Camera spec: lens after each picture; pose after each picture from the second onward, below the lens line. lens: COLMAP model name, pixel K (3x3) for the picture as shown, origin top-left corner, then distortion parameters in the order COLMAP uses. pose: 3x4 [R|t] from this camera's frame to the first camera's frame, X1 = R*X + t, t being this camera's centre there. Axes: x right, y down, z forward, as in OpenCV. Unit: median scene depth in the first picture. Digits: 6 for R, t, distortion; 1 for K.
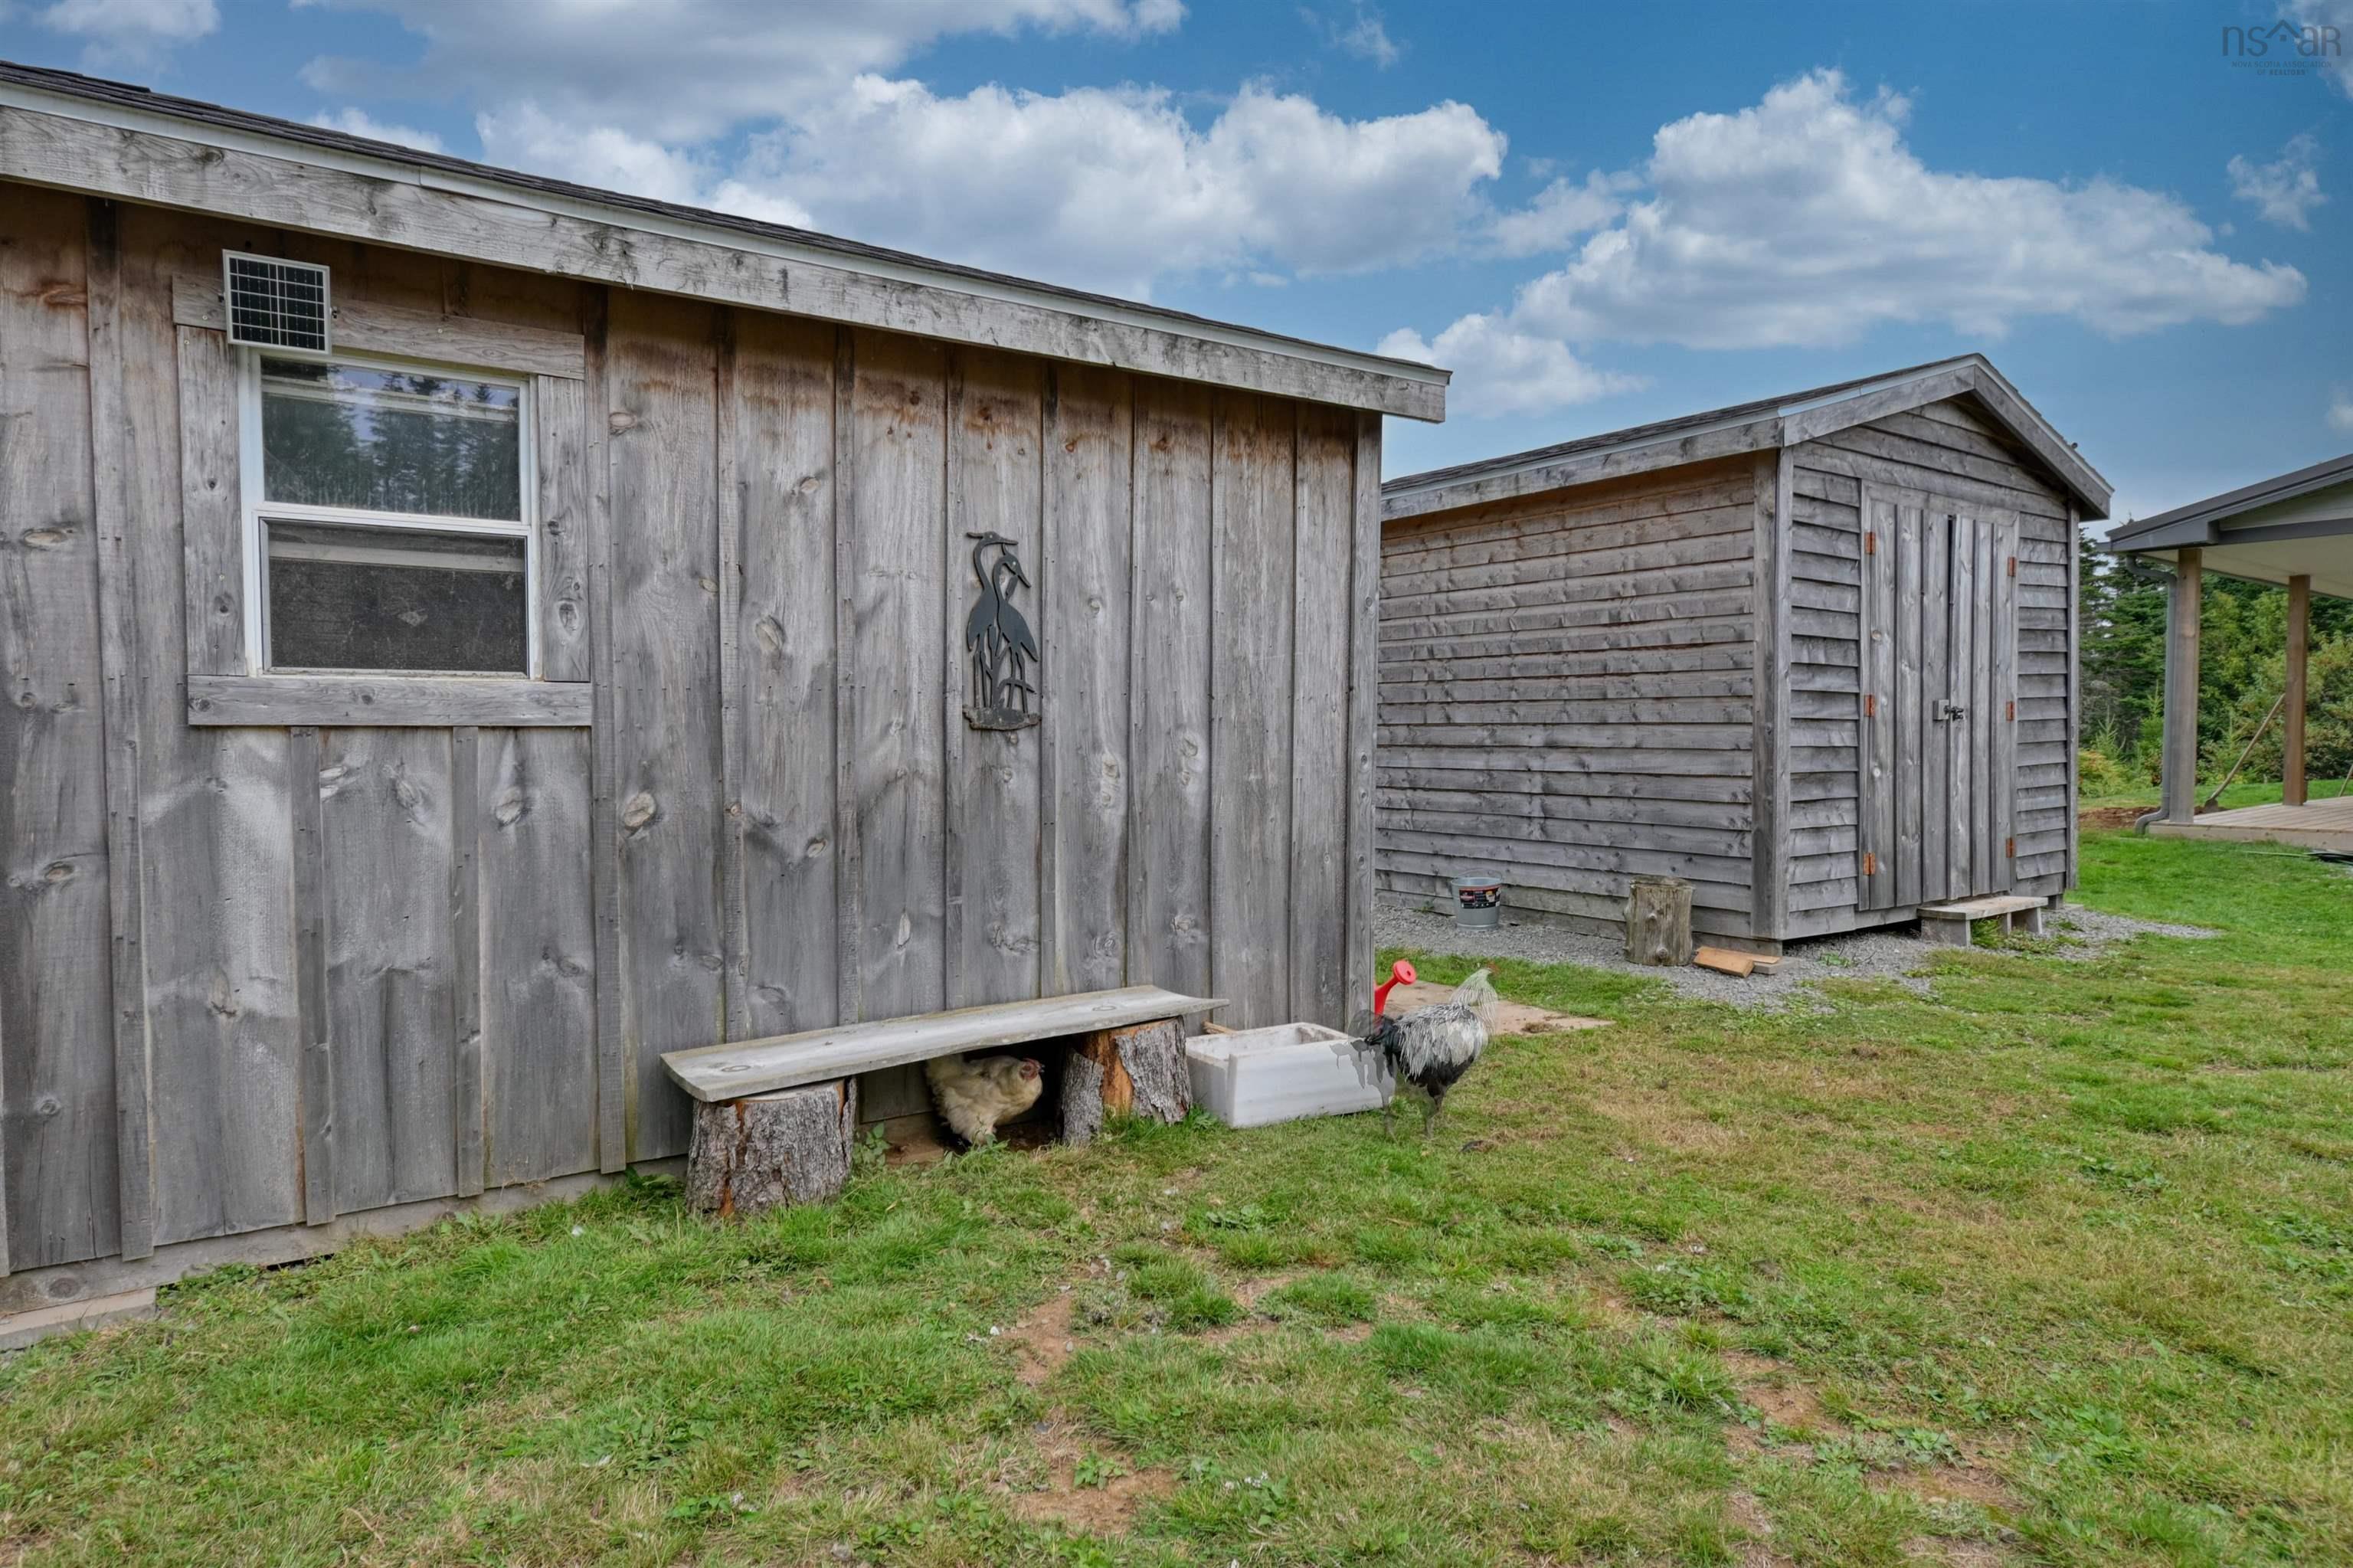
lens RADIAL K [[1305.6, 0, 1174.2], [0, 1305.6, 741.9], [0, 0, 1]] dist [0.000587, 0.000527]
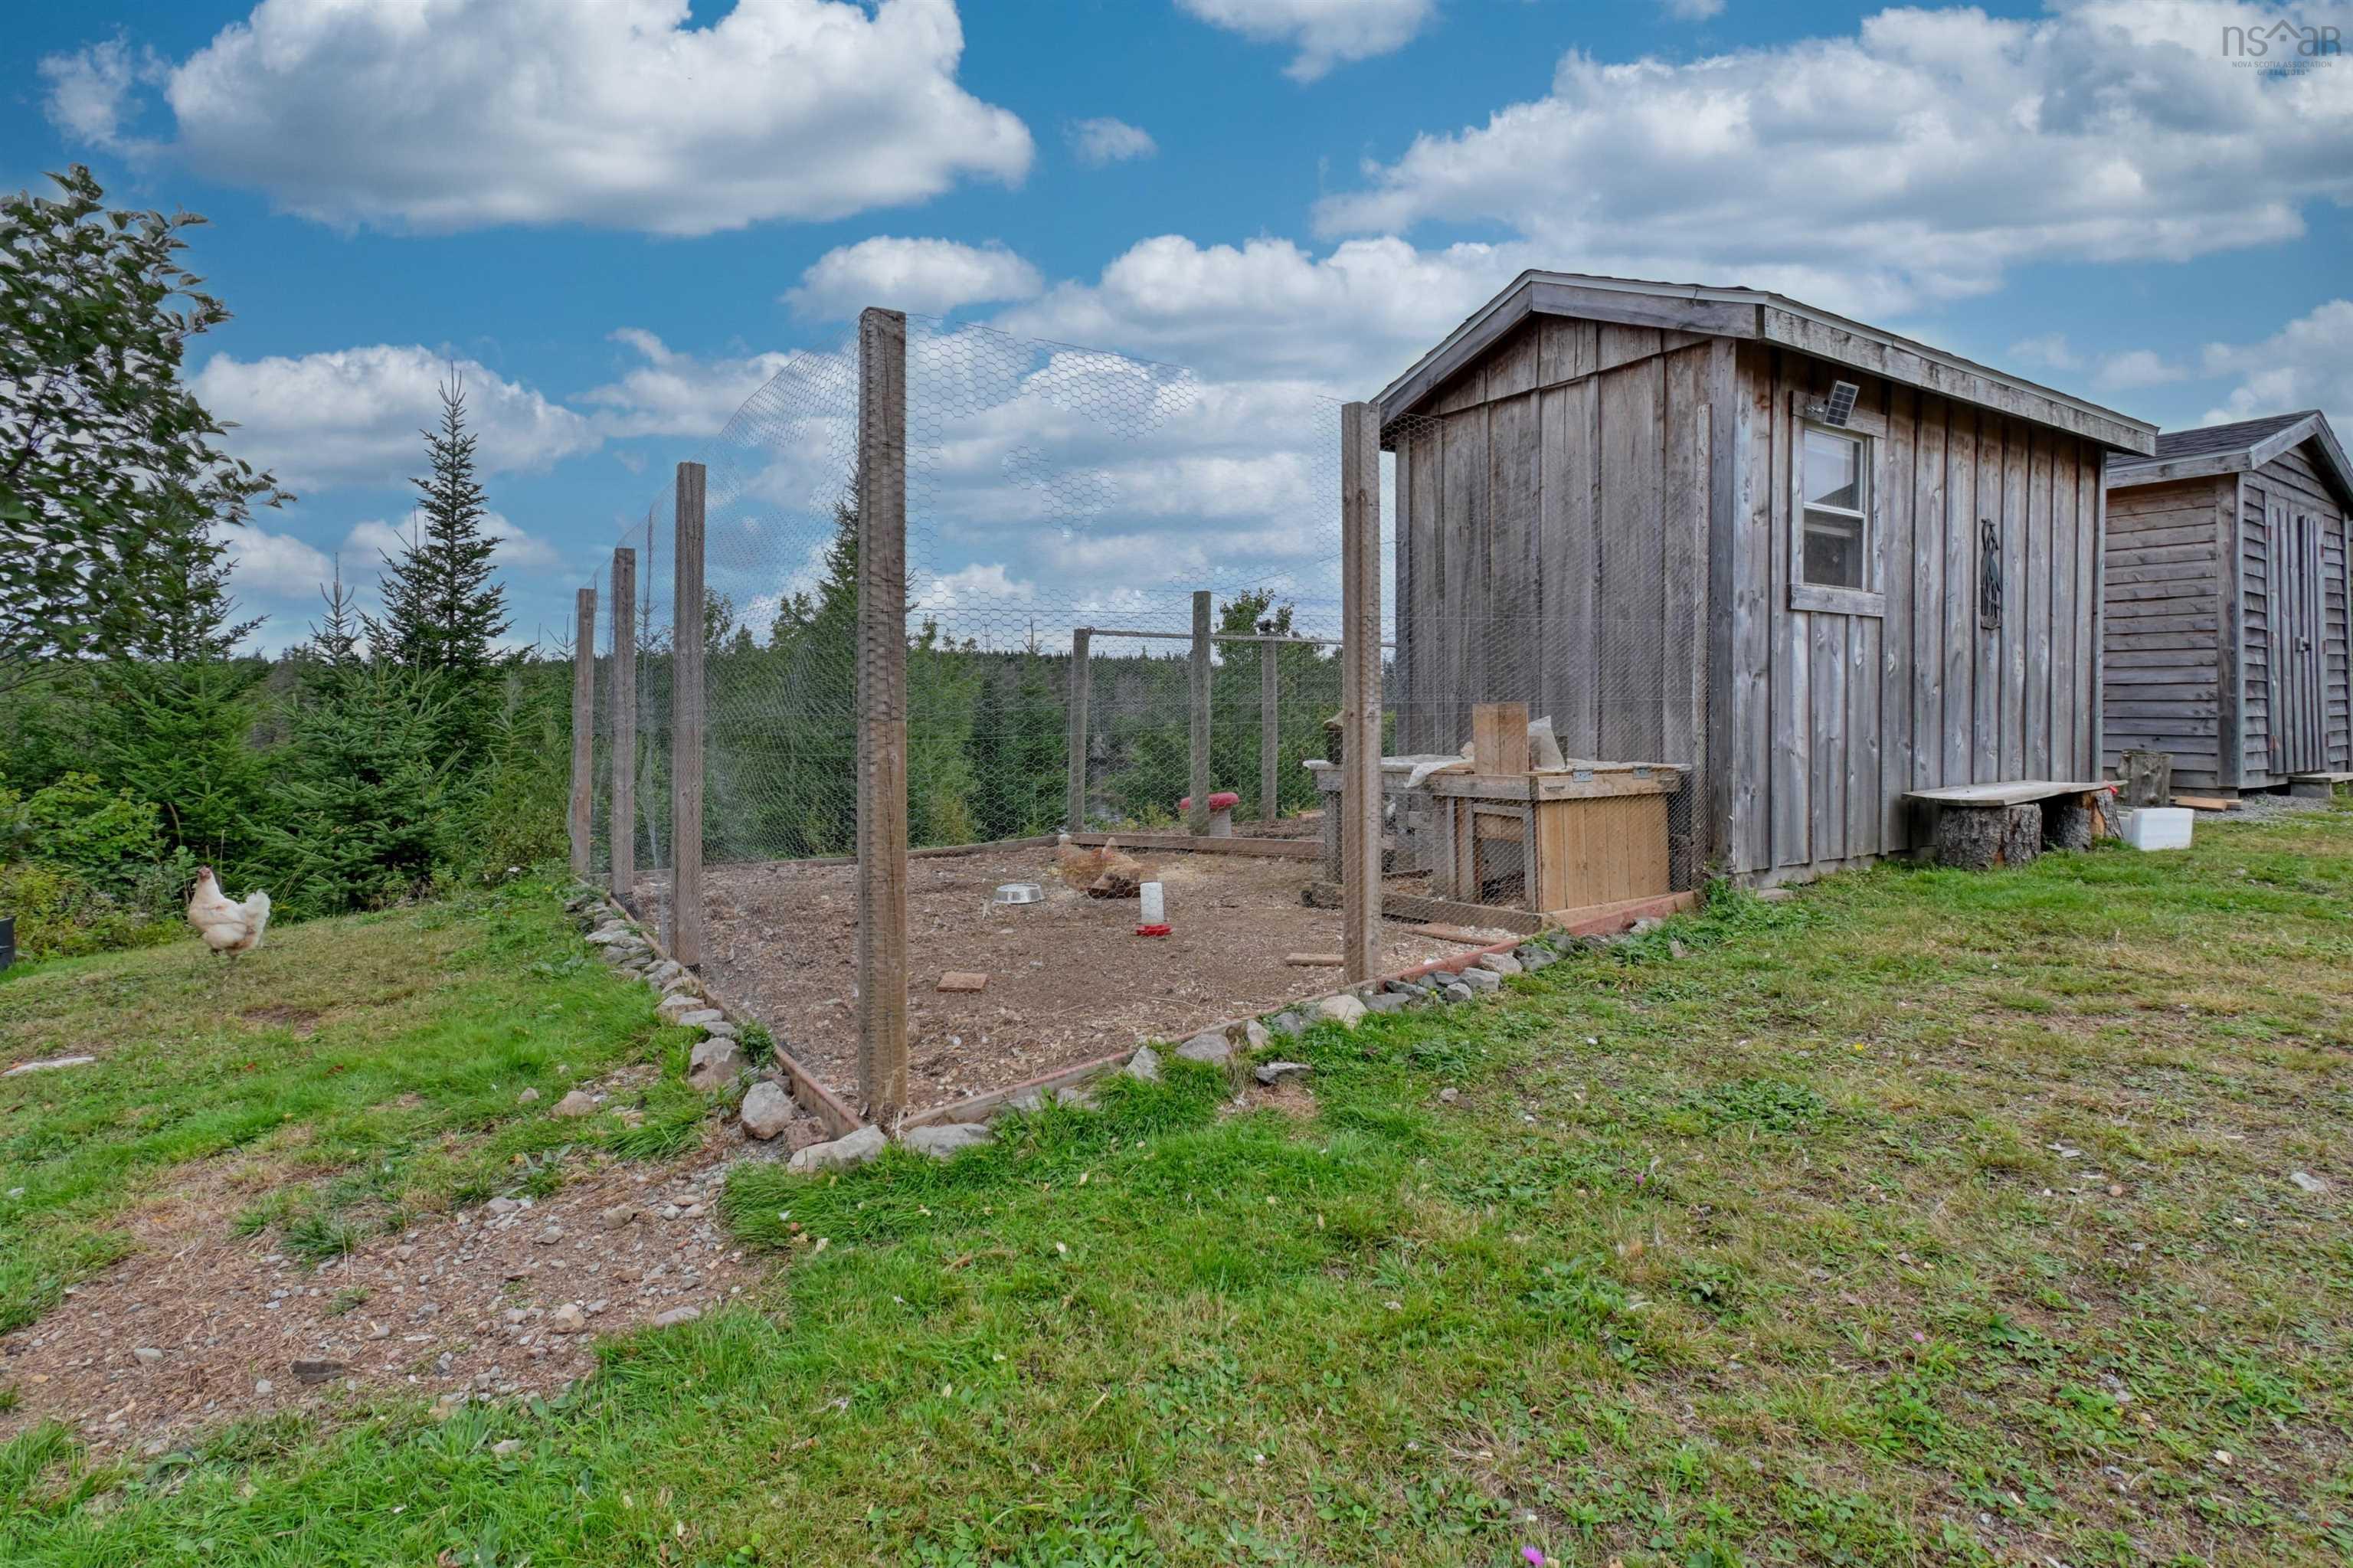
lens RADIAL K [[1105.1, 0, 1173.0], [0, 1105.1, 667.8], [0, 0, 1]] dist [0.002885, -0.000368]
pose [[0.999716, 0.005829, -0.023100, -0.763284], [-0.006768, 0.999144, -0.040801, 0.071168], [0.022843, 0.040946, 0.998900, -0.337984]]
